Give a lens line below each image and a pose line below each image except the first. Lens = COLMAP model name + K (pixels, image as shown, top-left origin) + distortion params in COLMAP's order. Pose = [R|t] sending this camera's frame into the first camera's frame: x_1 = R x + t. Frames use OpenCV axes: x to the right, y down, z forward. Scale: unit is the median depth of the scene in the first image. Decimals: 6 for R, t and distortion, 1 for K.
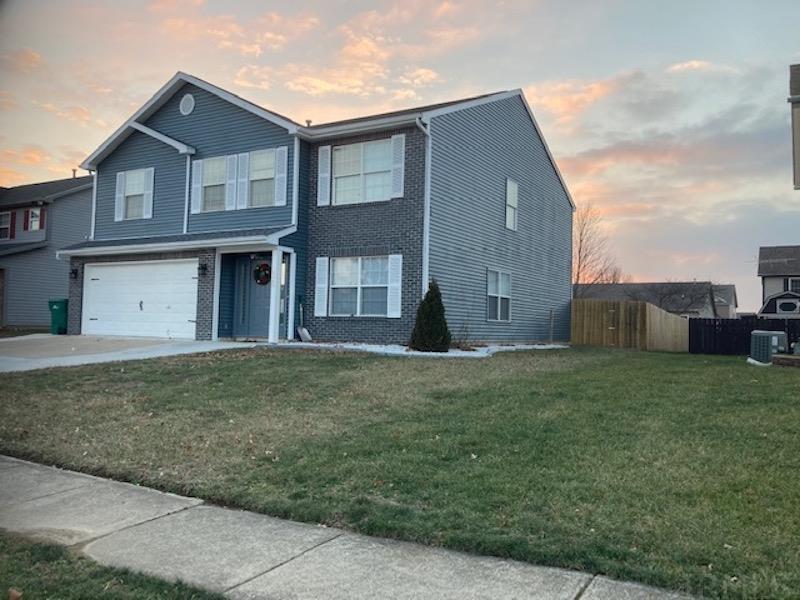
lens RADIAL K [[644.3, 0, 399.3], [0, 644.3, 294.5], [0, 0, 1]] dist [0.070341, -0.036341]
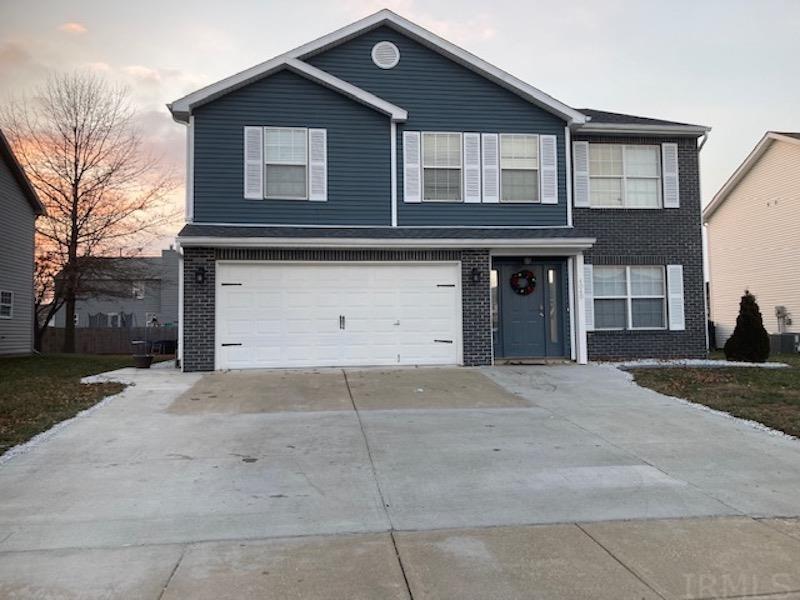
lens RADIAL K [[644.3, 0, 397.8], [0, 644.3, 303.2], [0, 0, 1]] dist [0.070341, -0.036341]
pose [[0.776839, 0.001210, 0.629698, -0.848647], [0.003746, 0.999972, -0.006543, 0.000204], [-0.629688, 0.007442, 0.776812, 0.444175]]
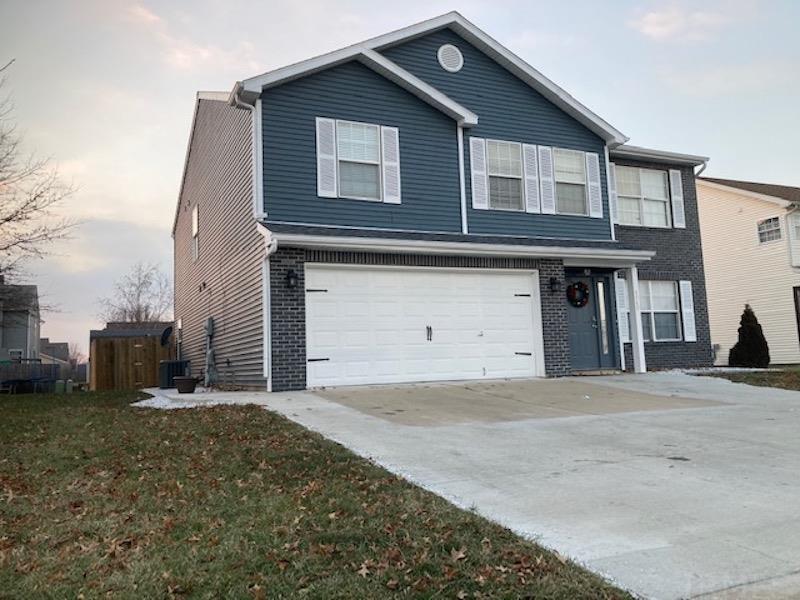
lens RADIAL K [[644.3, 0, 401.1], [0, 644.3, 300.7], [0, 0, 1]] dist [0.070341, -0.036341]
pose [[0.559850, 0.041570, 0.827551, -1.019651], [0.015766, 0.998026, -0.060799, 0.023988], [-0.828444, 0.047085, 0.558089, 0.706051]]
